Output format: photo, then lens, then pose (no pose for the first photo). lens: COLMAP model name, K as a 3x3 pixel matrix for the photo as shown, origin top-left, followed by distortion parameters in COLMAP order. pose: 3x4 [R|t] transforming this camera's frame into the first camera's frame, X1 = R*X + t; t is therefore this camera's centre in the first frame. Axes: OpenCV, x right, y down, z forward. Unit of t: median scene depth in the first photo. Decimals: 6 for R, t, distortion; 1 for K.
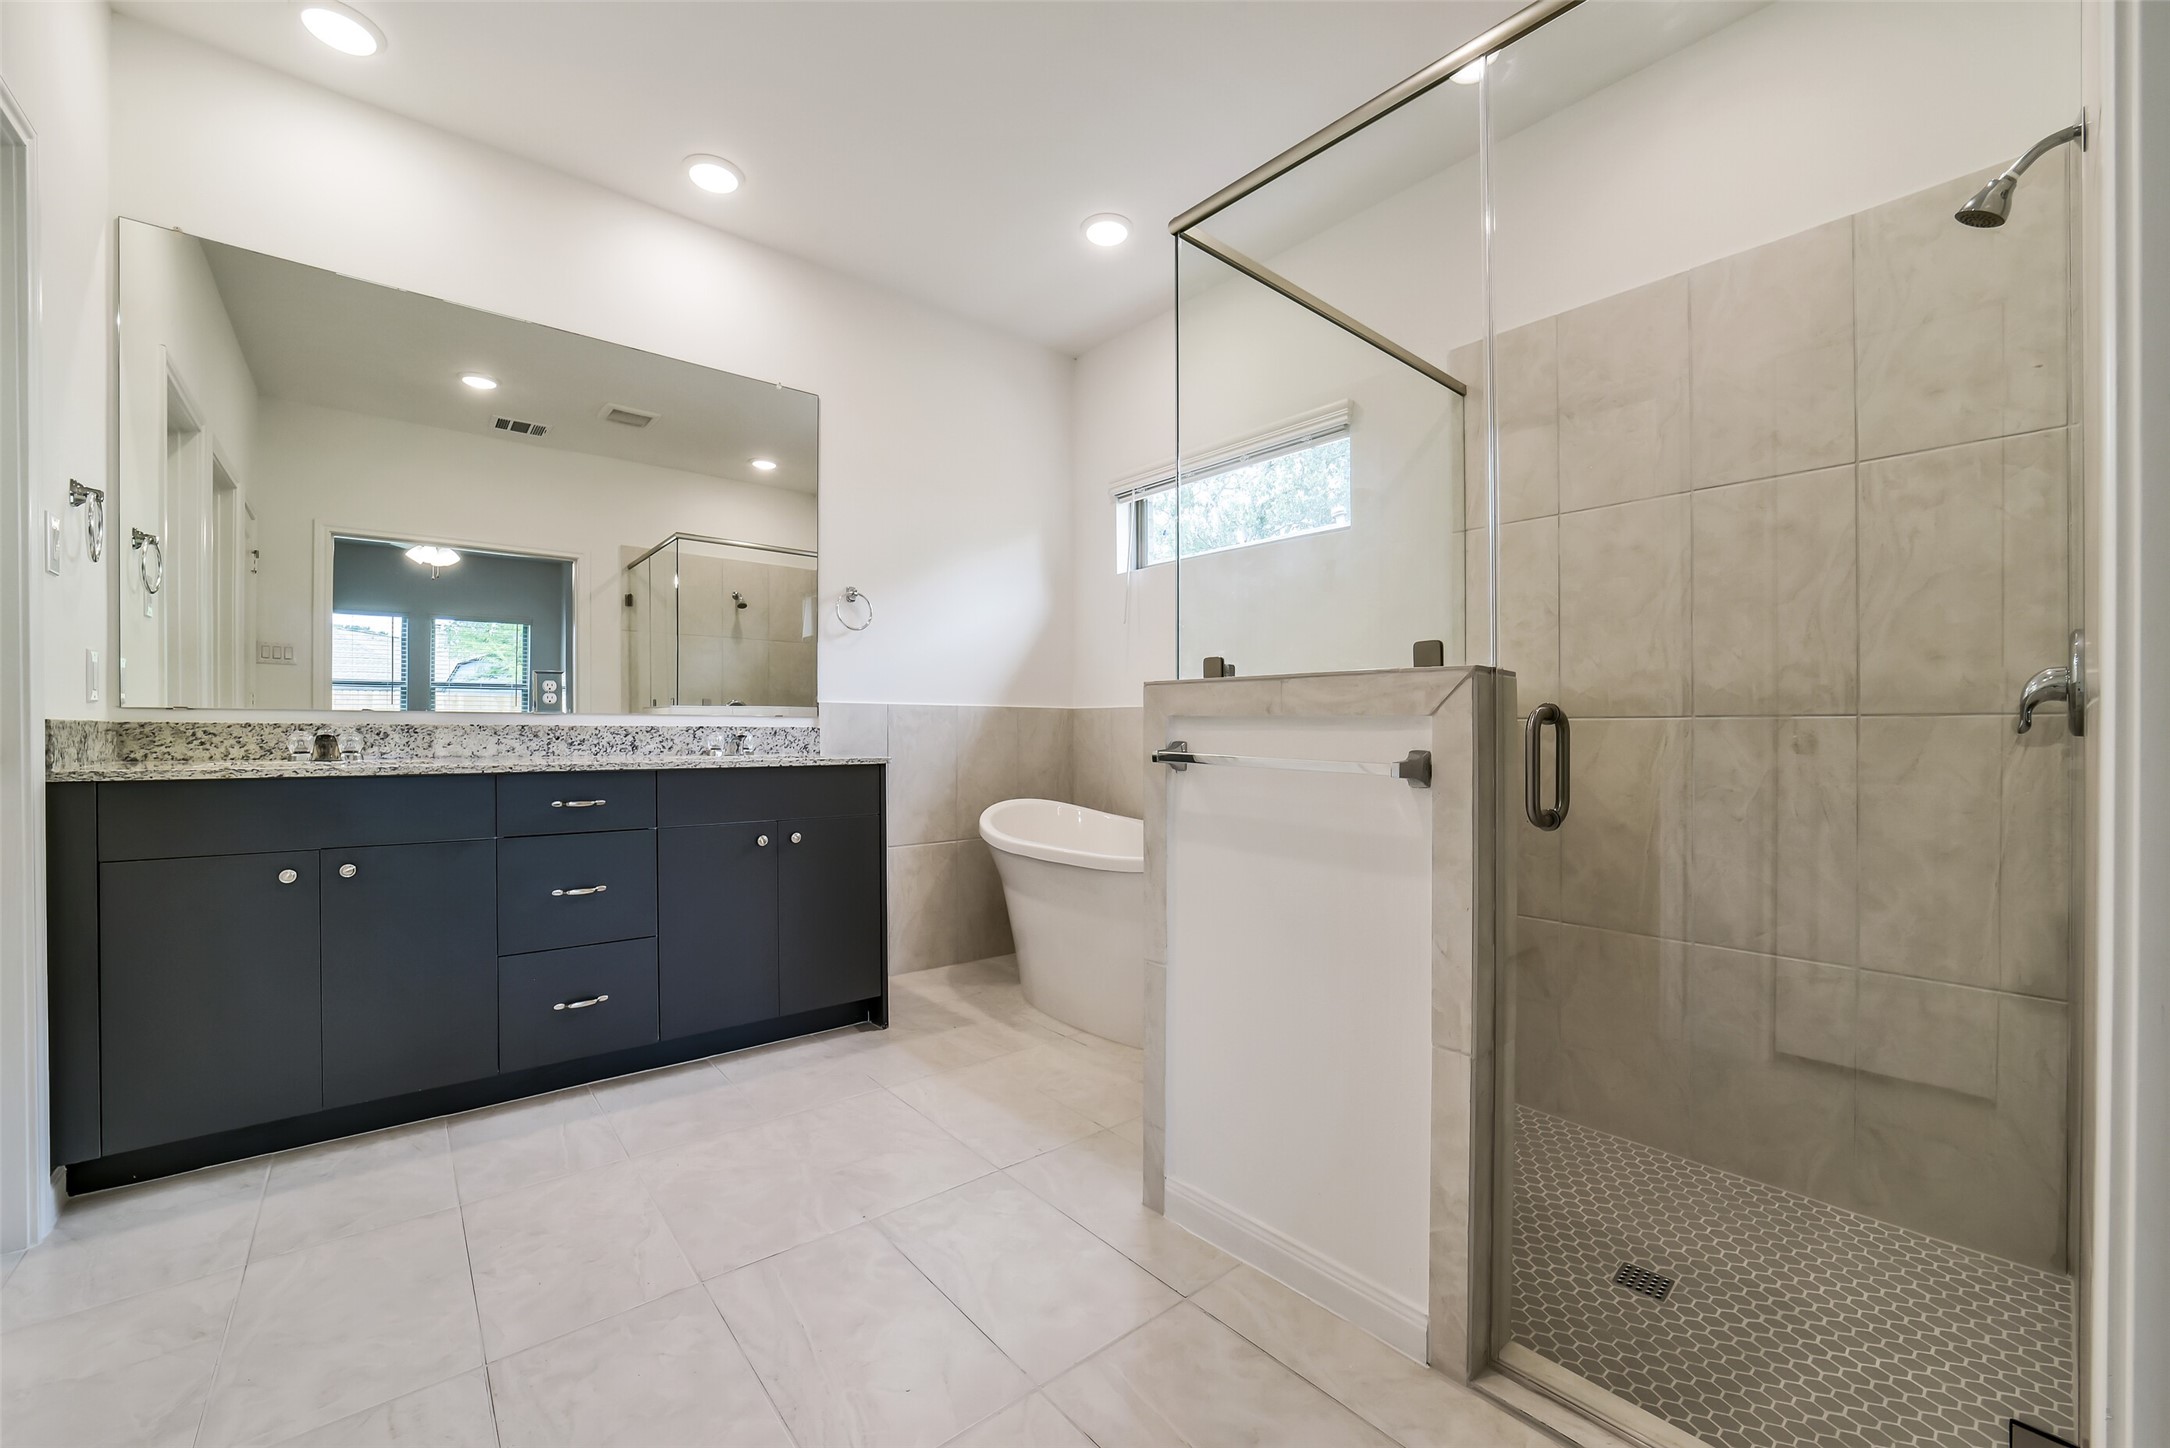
lens RADIAL K [[848.6, 0, 1049.7], [0, 848.6, 732.3], [0, 0, 1]] dist [-0.030392, 0.007325]
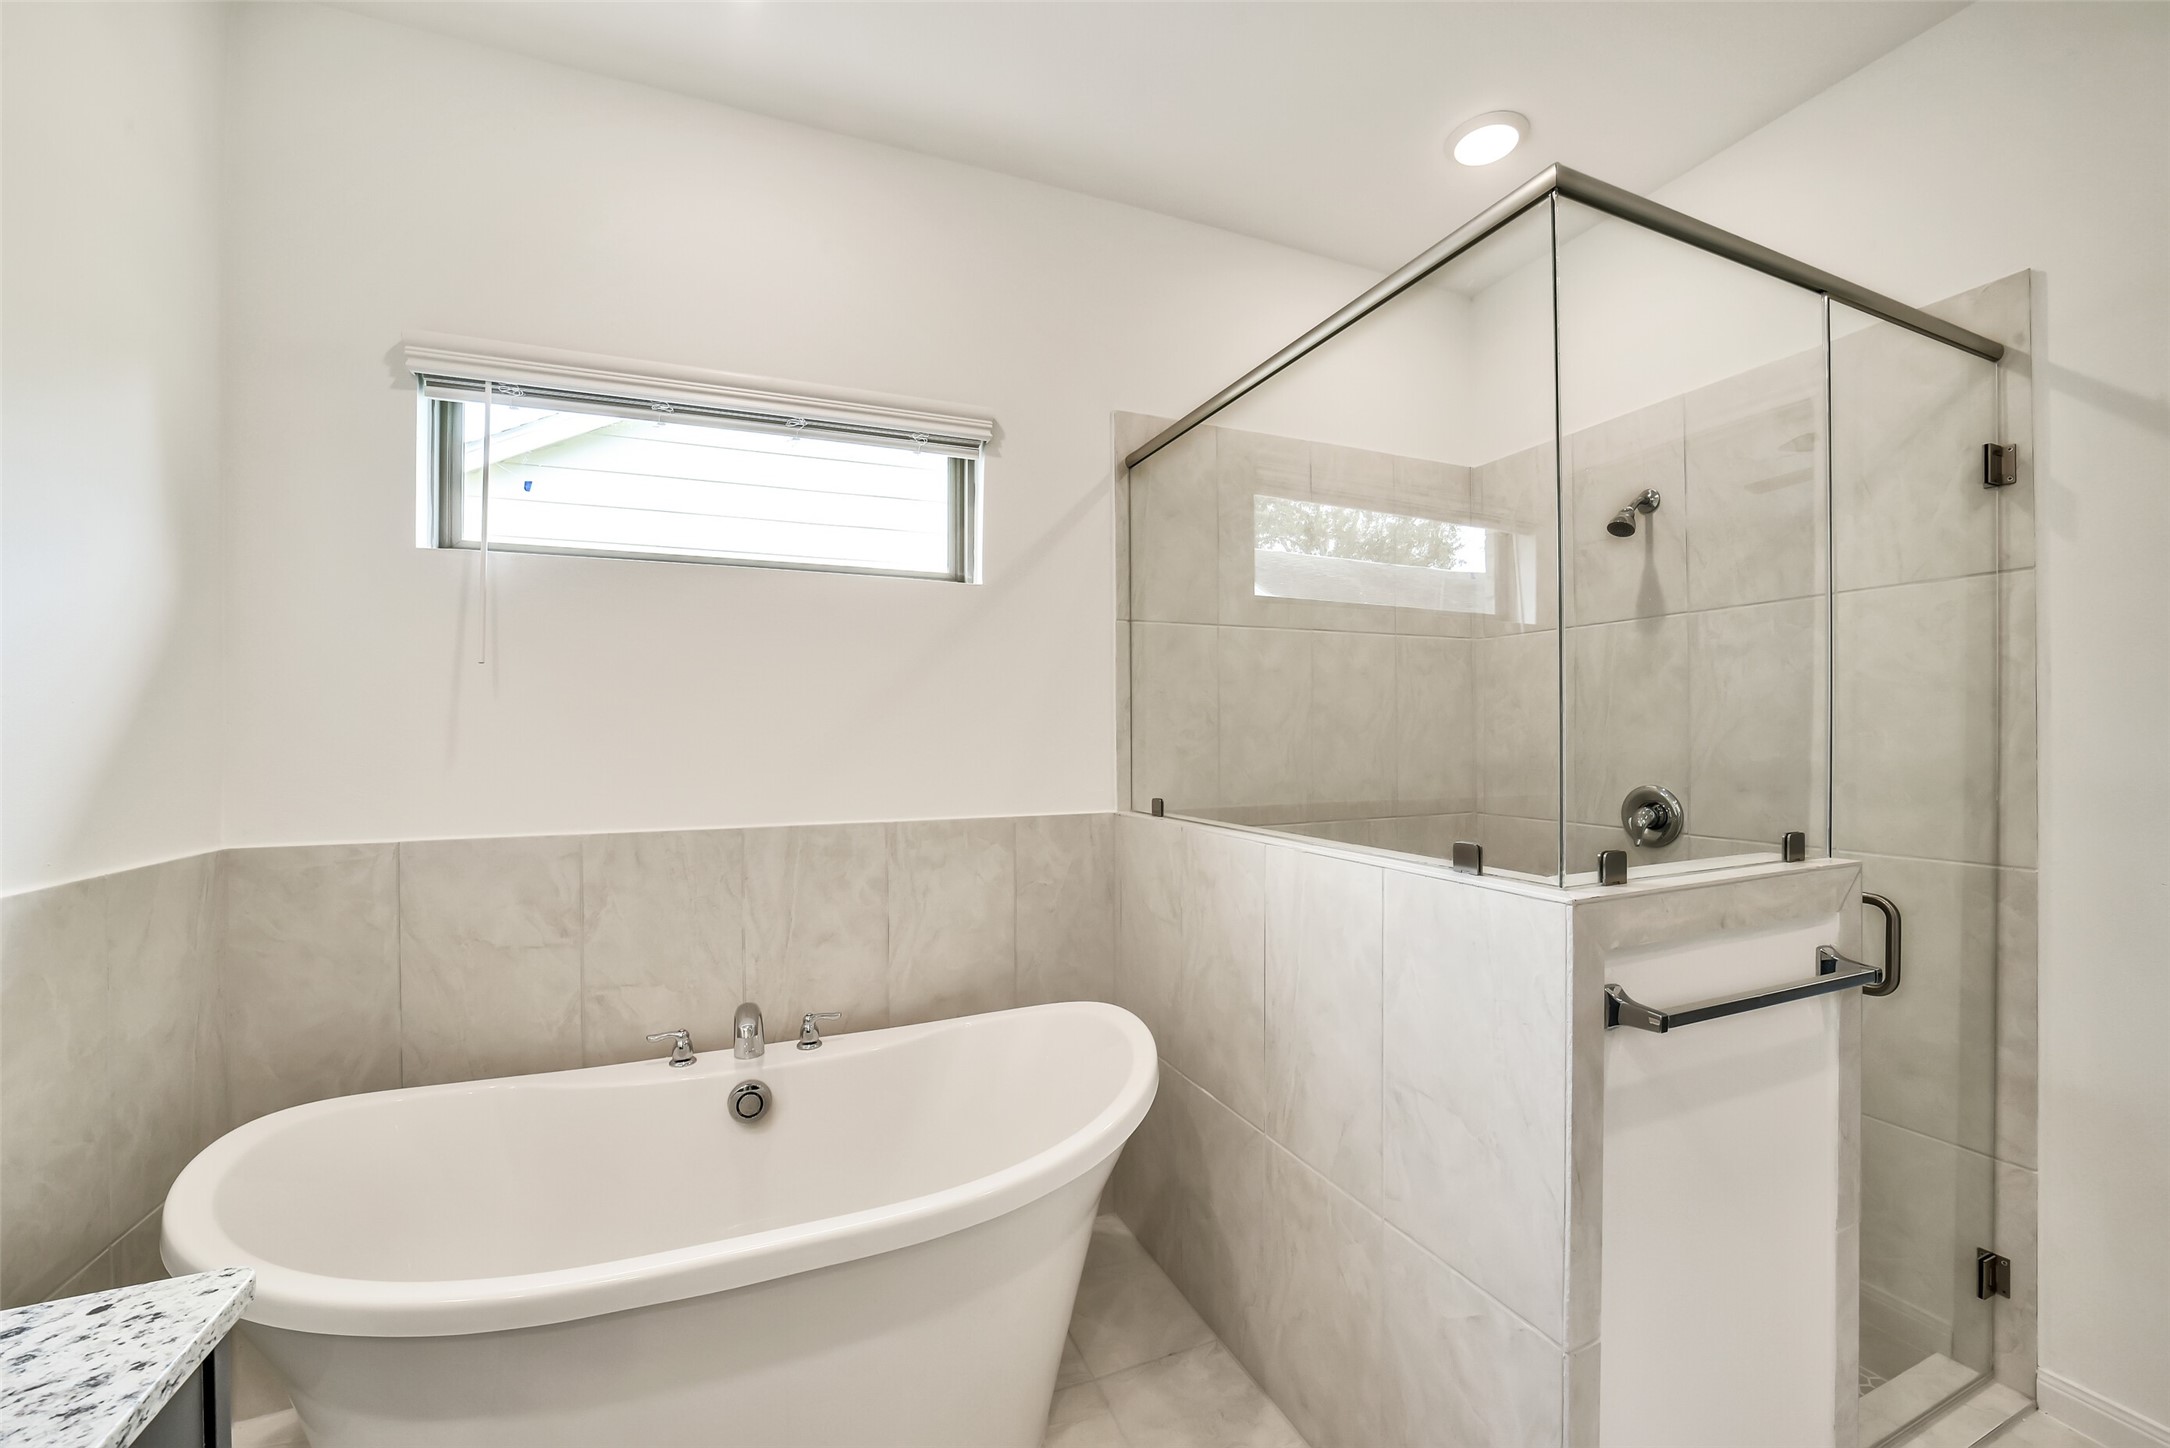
lens RADIAL K [[848.6, 0, 1082.3], [0, 848.6, 733.0], [0, 0, 1]] dist [-0.030392, 0.007325]
pose [[0.279741, -0.004968, 0.960063, -0.338492], [0.014259, 0.999898, 0.001019, -0.111304], [-0.959970, 0.013405, 0.279783, 0.722053]]
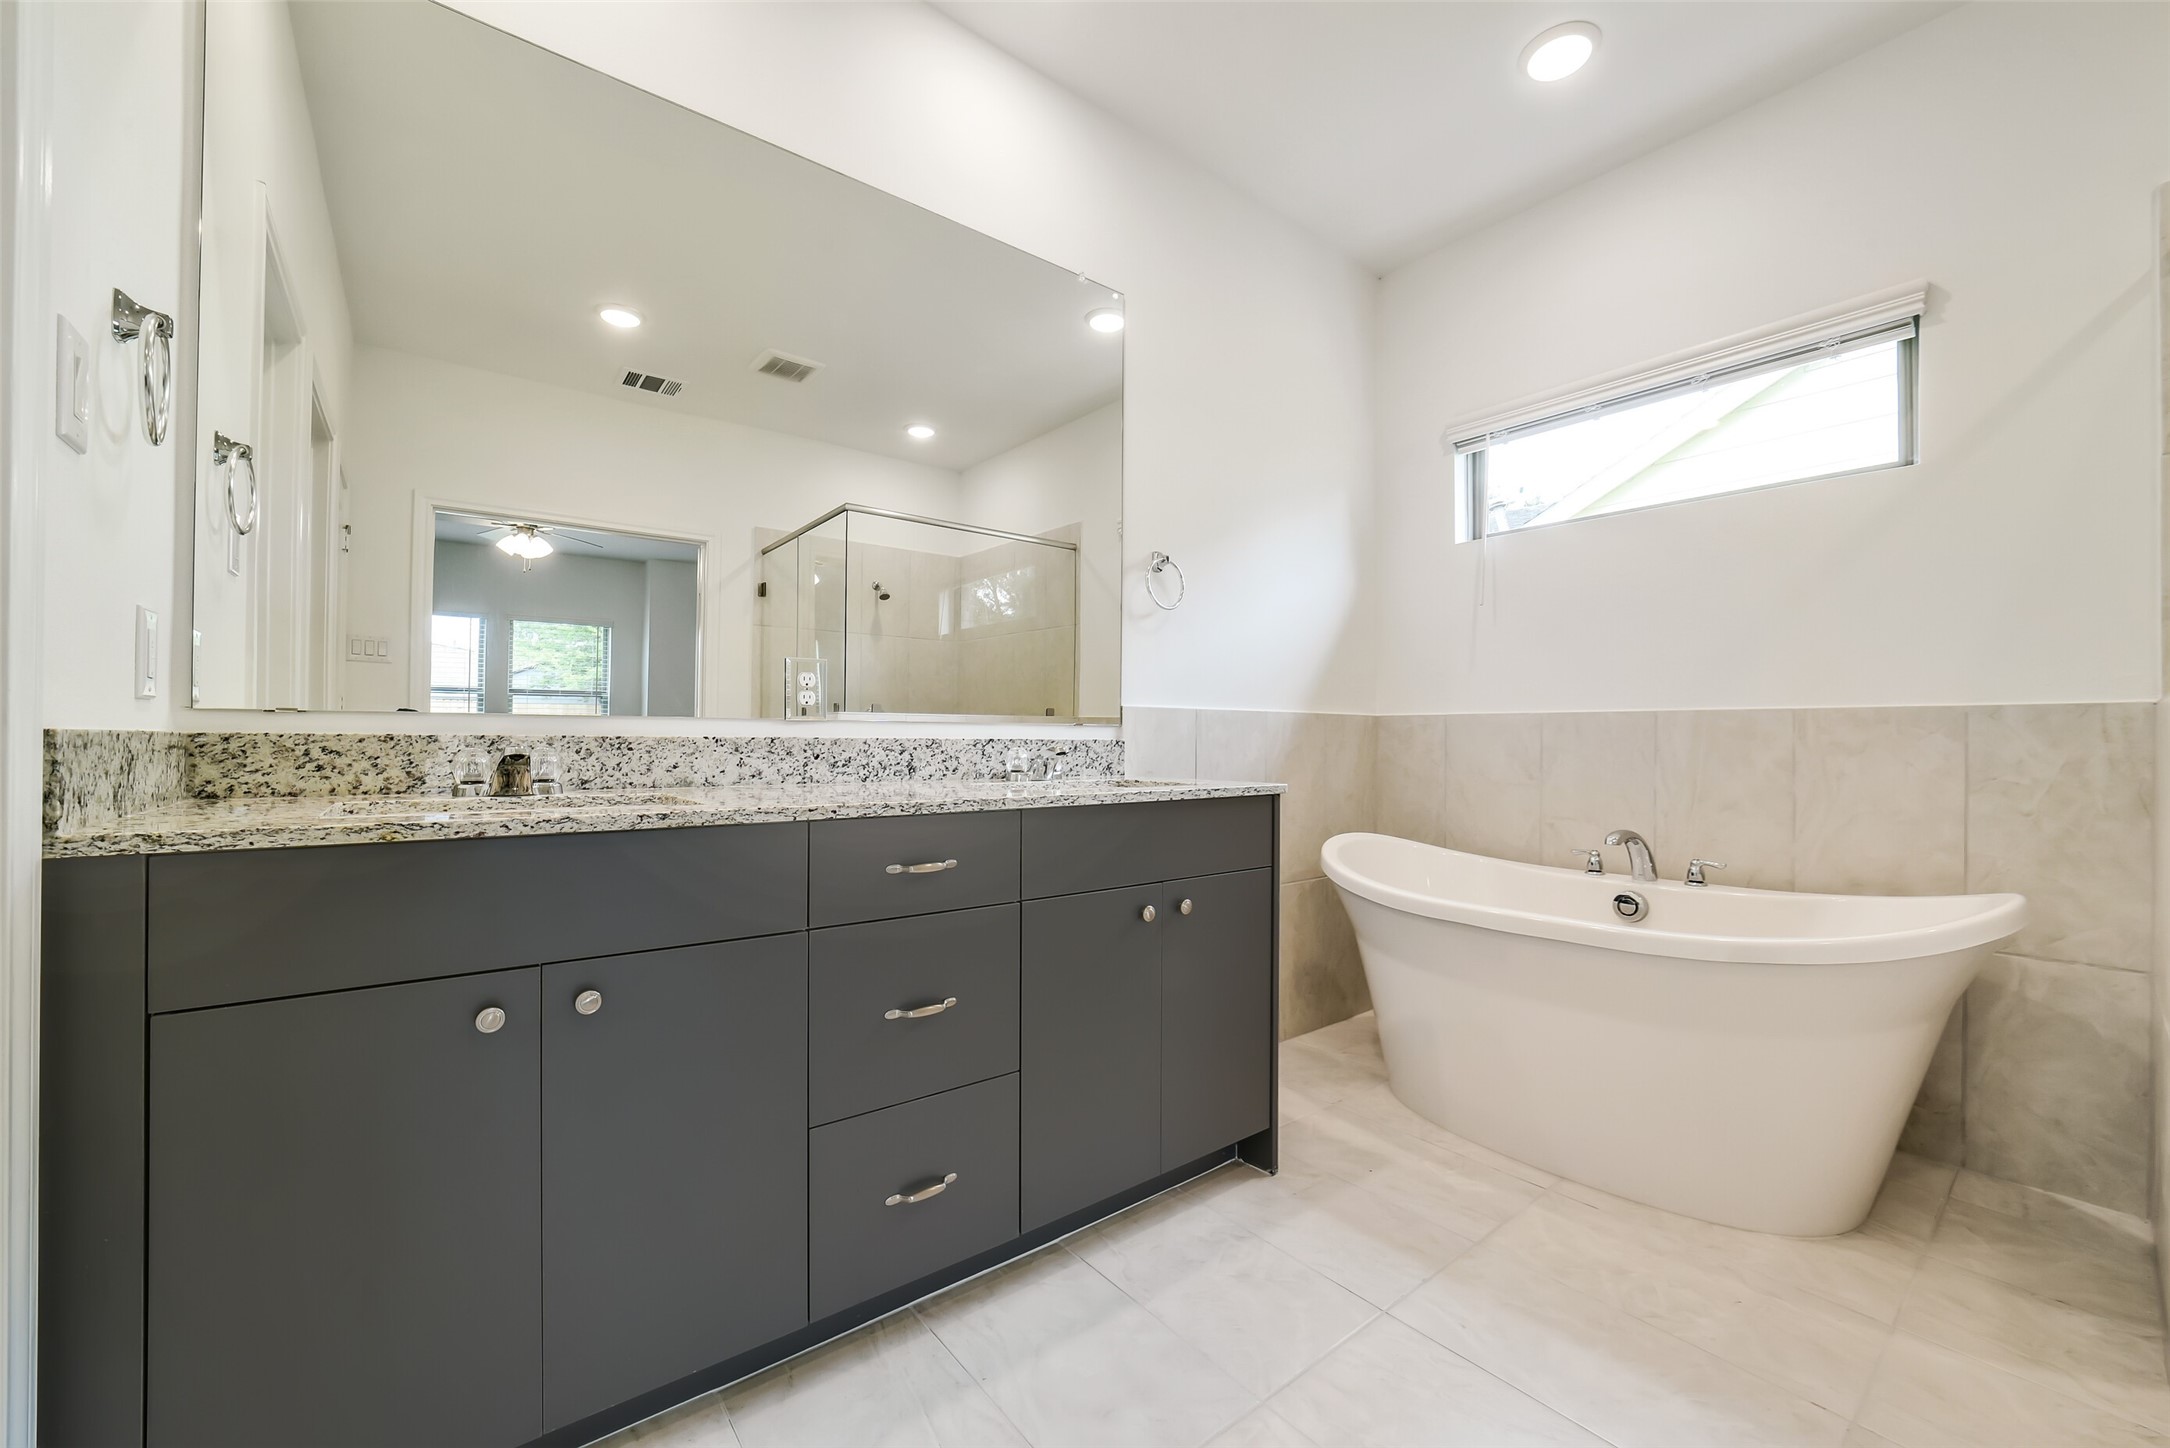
lens RADIAL K [[848.6, 0, 1080.2], [0, 848.6, 725.2], [0, 0, 1]] dist [-0.030392, 0.007325]
pose [[0.999860, 0.001029, -0.016683, -0.342384], [-0.001330, 0.999836, -0.018053, -0.006123], [0.016661, 0.018073, 0.999698, 0.299092]]
